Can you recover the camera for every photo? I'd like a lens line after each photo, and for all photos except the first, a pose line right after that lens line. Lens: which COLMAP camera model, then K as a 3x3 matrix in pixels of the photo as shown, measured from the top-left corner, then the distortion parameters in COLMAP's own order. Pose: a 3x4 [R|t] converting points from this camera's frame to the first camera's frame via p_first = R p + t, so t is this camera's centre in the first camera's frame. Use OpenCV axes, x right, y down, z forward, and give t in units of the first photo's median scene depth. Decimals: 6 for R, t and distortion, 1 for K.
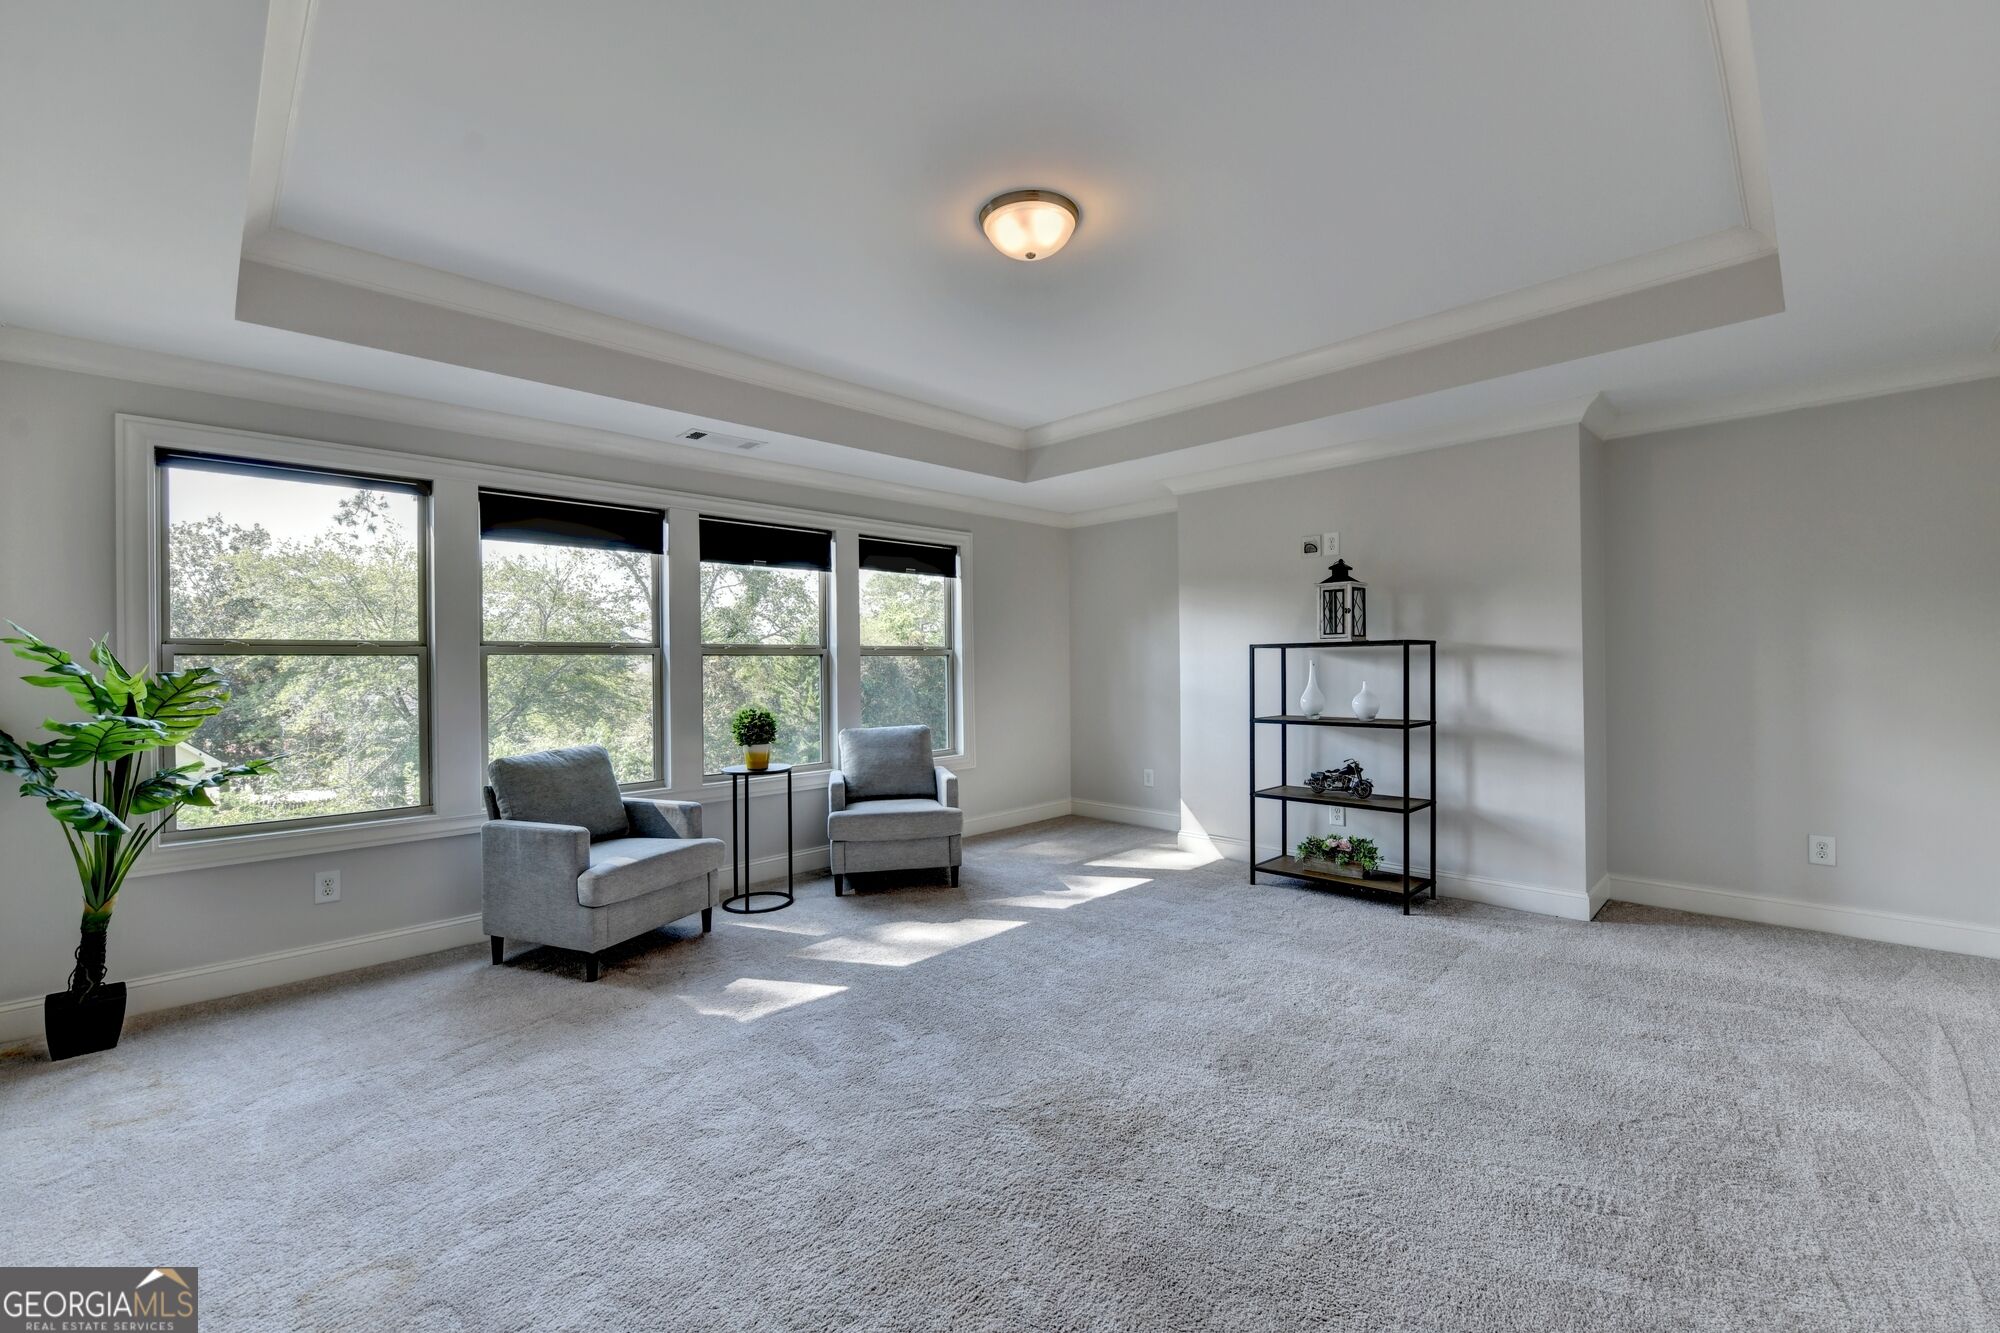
lens RADIAL K [[823.5, 0, 996.1], [0, 823.5, 667.7], [0, 0, 1]] dist [-0.008215, -0.001108]
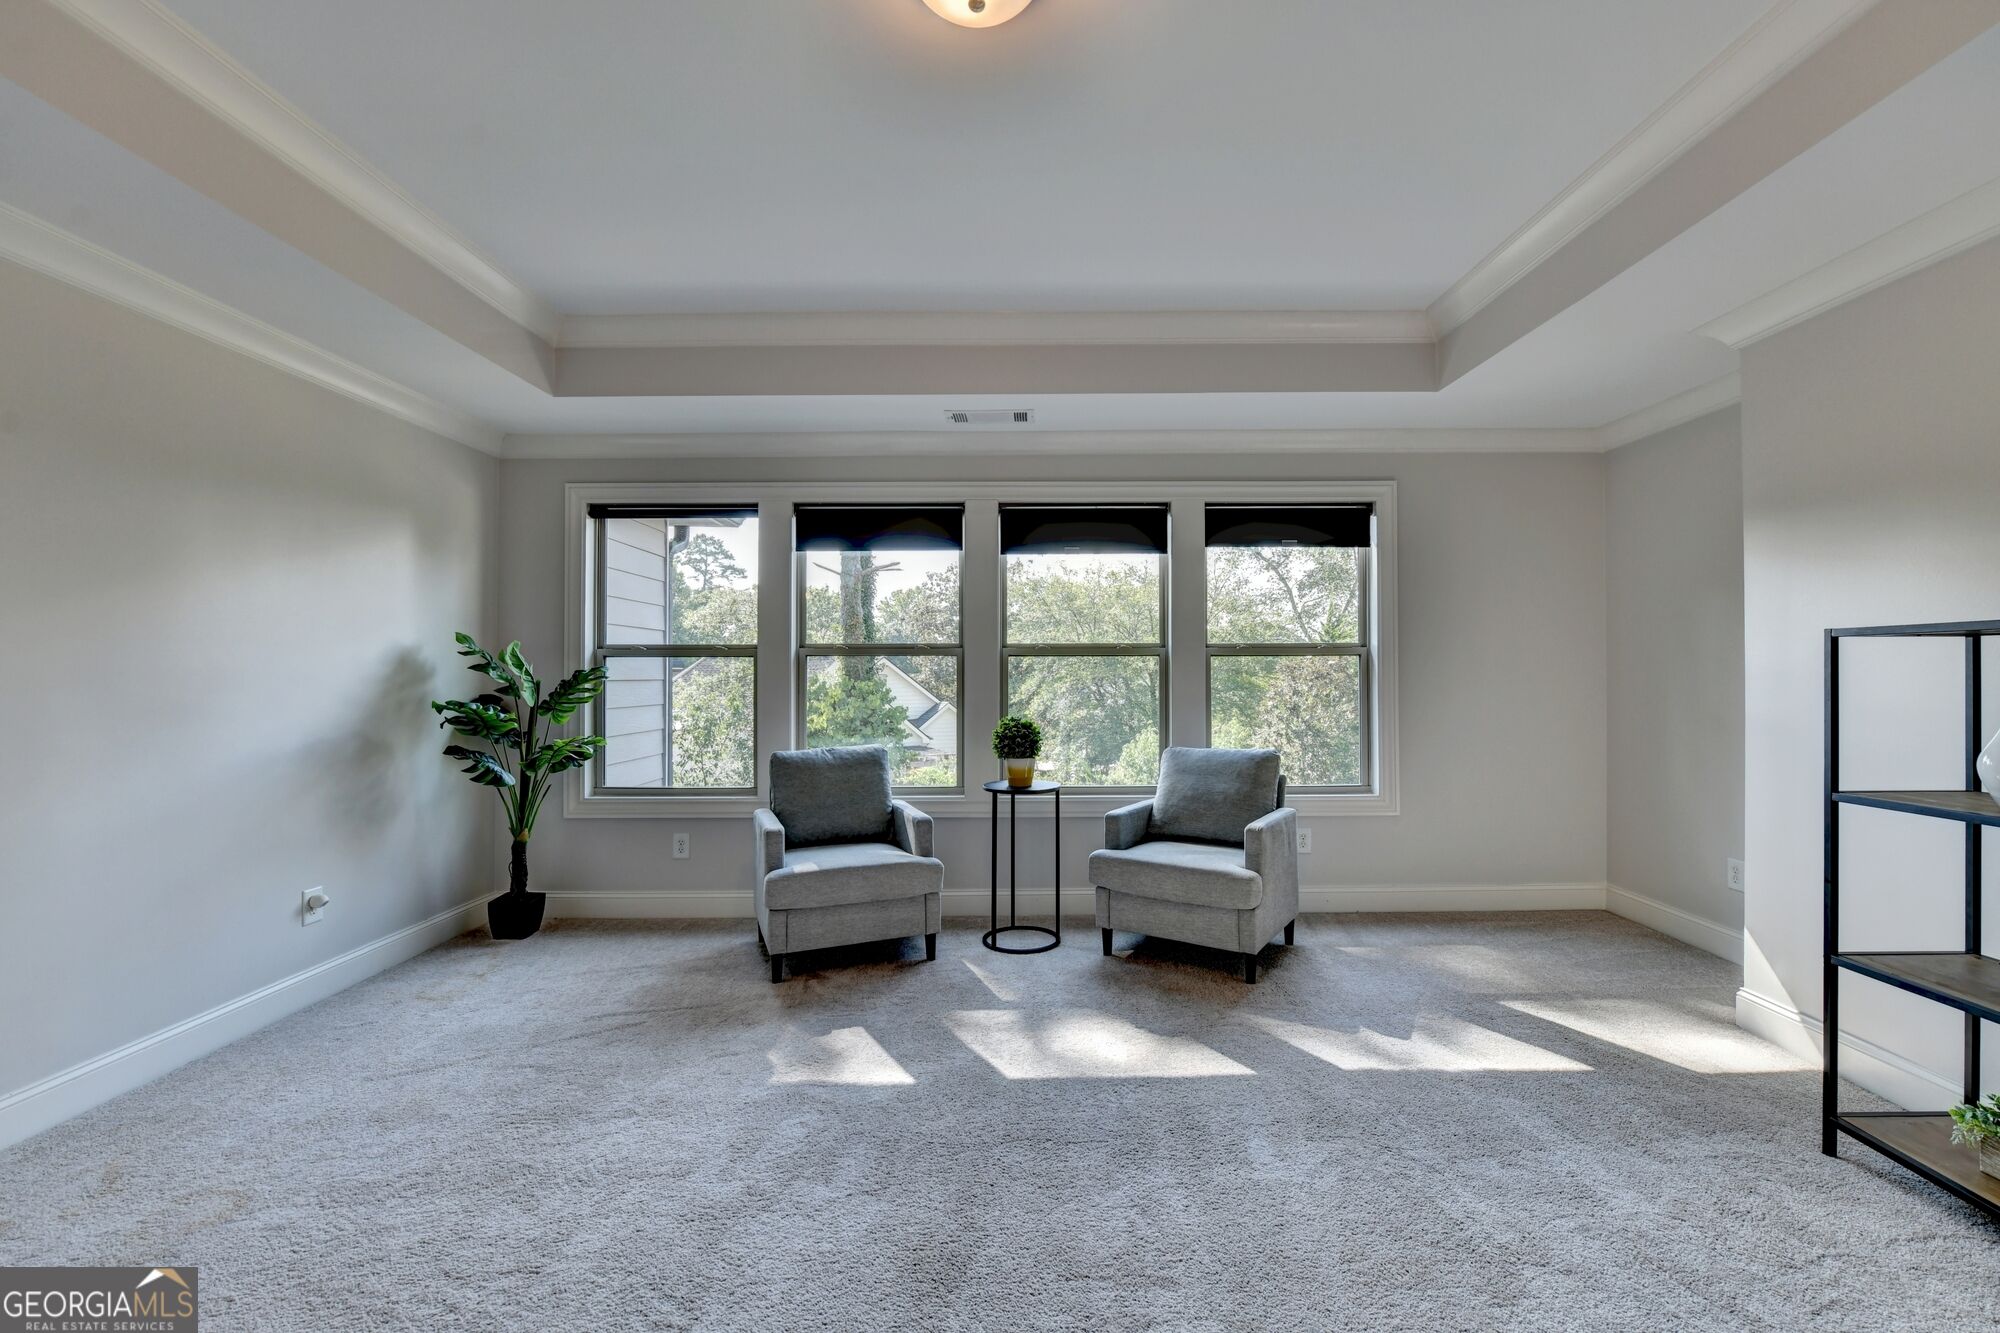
lens RADIAL K [[823.5, 0, 999.3], [0, 823.5, 666.5], [0, 0, 1]] dist [-0.008215, -0.001108]
pose [[0.713053, 0.006445, -0.701080, 0.304626], [-0.007824, 0.999969, 0.001235, -0.004627], [0.701066, 0.004604, 0.713081, 0.361696]]
